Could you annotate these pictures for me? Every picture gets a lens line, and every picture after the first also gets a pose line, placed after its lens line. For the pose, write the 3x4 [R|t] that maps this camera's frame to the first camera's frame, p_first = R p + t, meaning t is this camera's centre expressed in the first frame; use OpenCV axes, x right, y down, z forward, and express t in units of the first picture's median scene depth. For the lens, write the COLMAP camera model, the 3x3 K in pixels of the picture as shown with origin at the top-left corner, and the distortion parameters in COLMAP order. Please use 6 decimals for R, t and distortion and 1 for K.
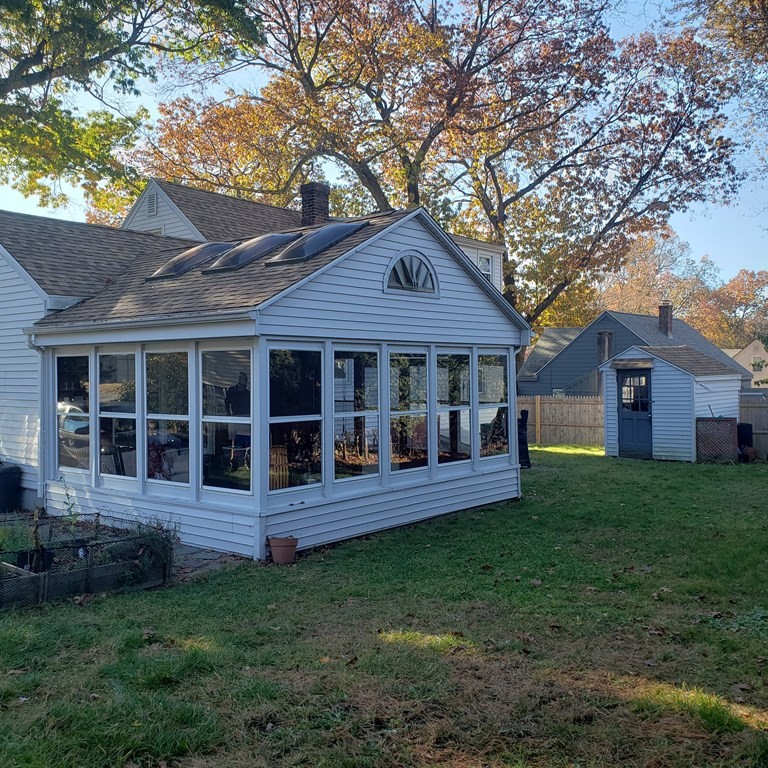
lens RADIAL K [[795.9, 0, 384.0], [0, 795.9, 384.0], [0, 0, 1]] dist [0.023457, 0.017270]
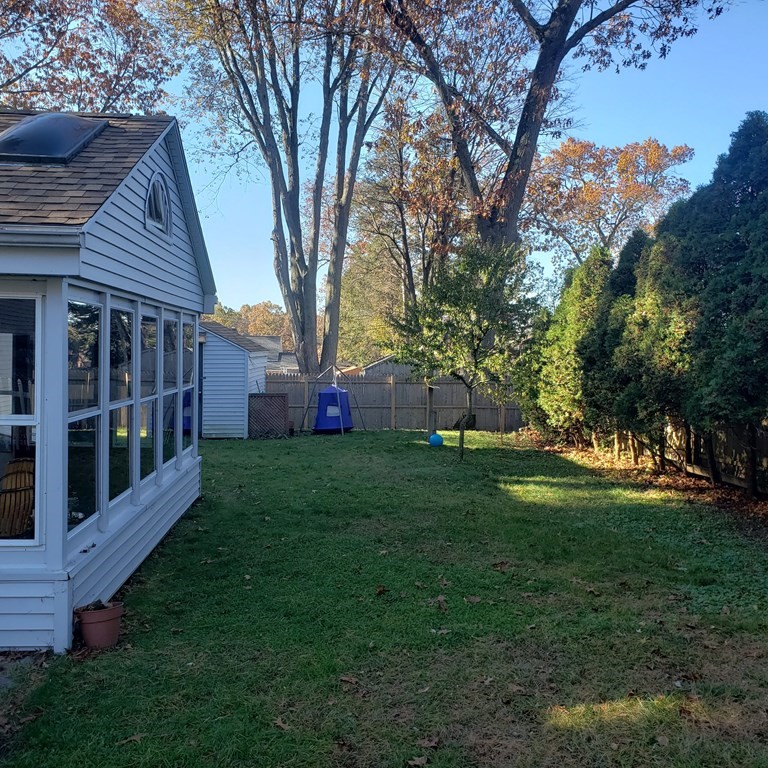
lens RADIAL K [[795.9, 0, 384.0], [0, 795.9, 384.0], [0, 0, 1]] dist [0.023457, 0.017270]
pose [[0.726205, -0.010380, 0.687400, -0.166440], [-0.012721, 0.999512, 0.028531, -0.000245], [-0.687360, -0.029464, 0.725719, 0.168704]]
